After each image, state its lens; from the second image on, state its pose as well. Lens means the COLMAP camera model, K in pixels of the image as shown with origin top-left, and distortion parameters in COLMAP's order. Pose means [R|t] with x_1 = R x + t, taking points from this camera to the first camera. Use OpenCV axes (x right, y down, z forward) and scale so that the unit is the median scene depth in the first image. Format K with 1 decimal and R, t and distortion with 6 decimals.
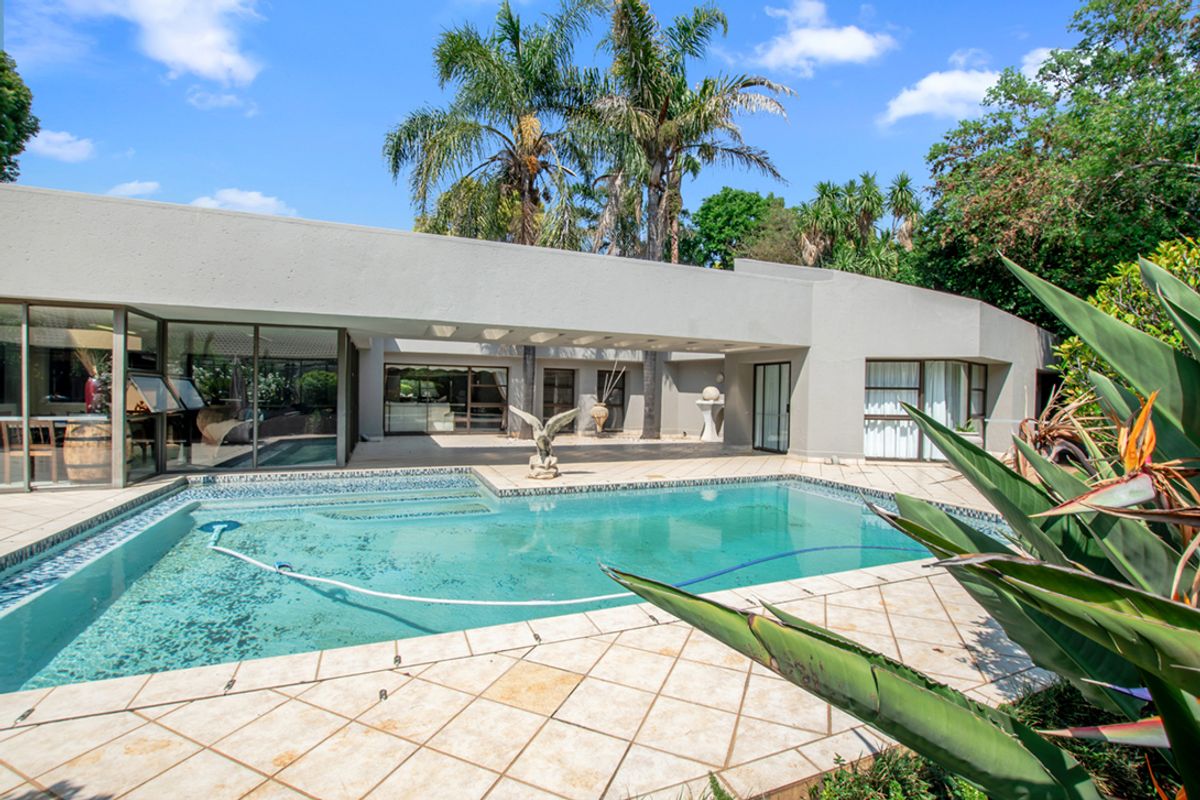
lens RADIAL K [[515.7, 0, 600.7], [0, 515.7, 386.6], [0, 0, 1]] dist [-0.017053, 0.000009]
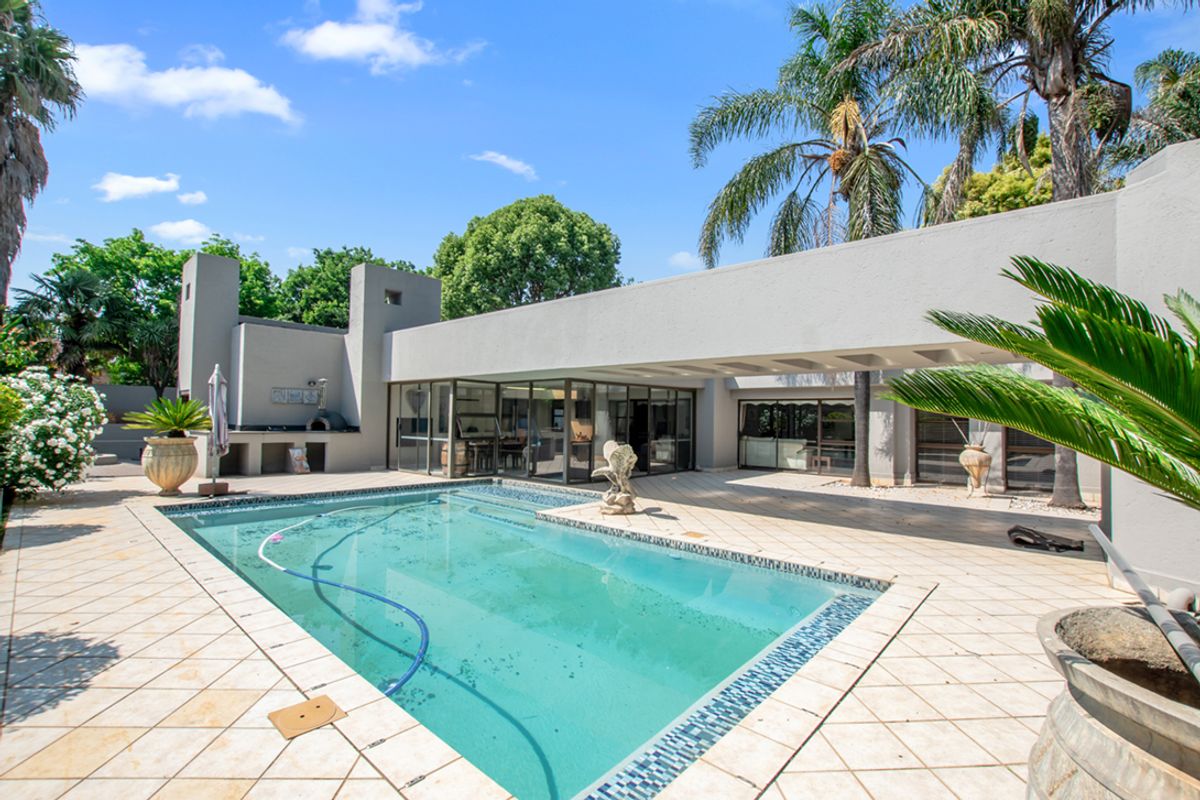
lens RADIAL K [[515.7, 0, 600.7], [0, 515.7, 386.6], [0, 0, 1]] dist [-0.017053, 0.000009]
pose [[0.450175, -0.062766, -0.890731, 0.499102], [0.004065, 0.997660, -0.068246, -0.001561], [0.892931, 0.027101, 0.449377, 0.323600]]
